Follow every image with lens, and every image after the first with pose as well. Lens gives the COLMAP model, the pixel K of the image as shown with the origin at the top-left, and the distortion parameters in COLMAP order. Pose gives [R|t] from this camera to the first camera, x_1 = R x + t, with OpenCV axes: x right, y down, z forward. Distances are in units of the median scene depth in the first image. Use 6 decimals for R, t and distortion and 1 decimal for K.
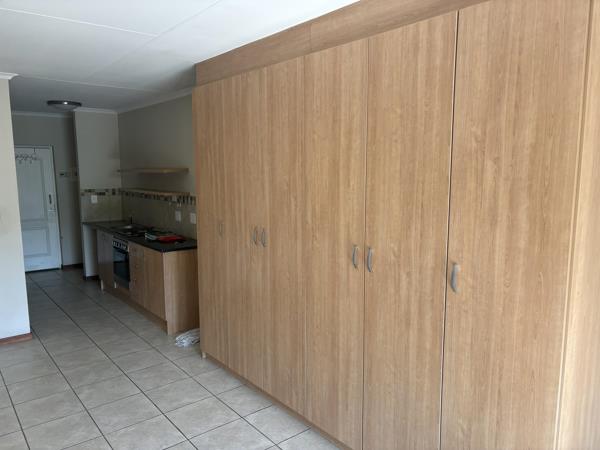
lens RADIAL K [[451.1, 0, 298.5], [0, 451.1, 227.0], [0, 0, 1]] dist [0.048752, -0.048520]
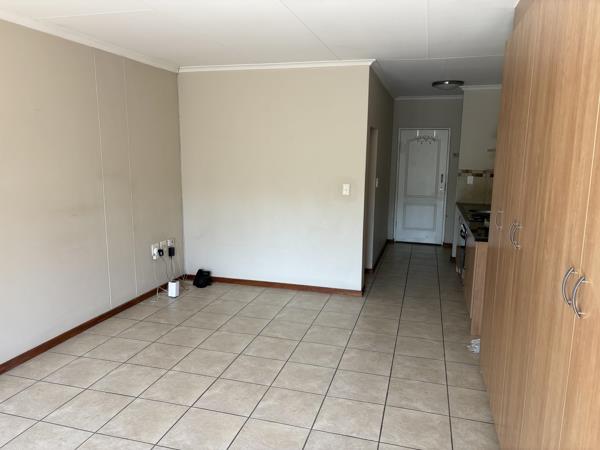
lens RADIAL K [[451.1, 0, 298.5], [0, 451.1, 227.0], [0, 0, 1]] dist [0.048752, -0.048520]
pose [[0.573368, 0.144088, -0.806528, 0.218753], [-0.120362, 0.988547, 0.091039, -0.009968], [0.810409, 0.044876, 0.584144, 0.218019]]
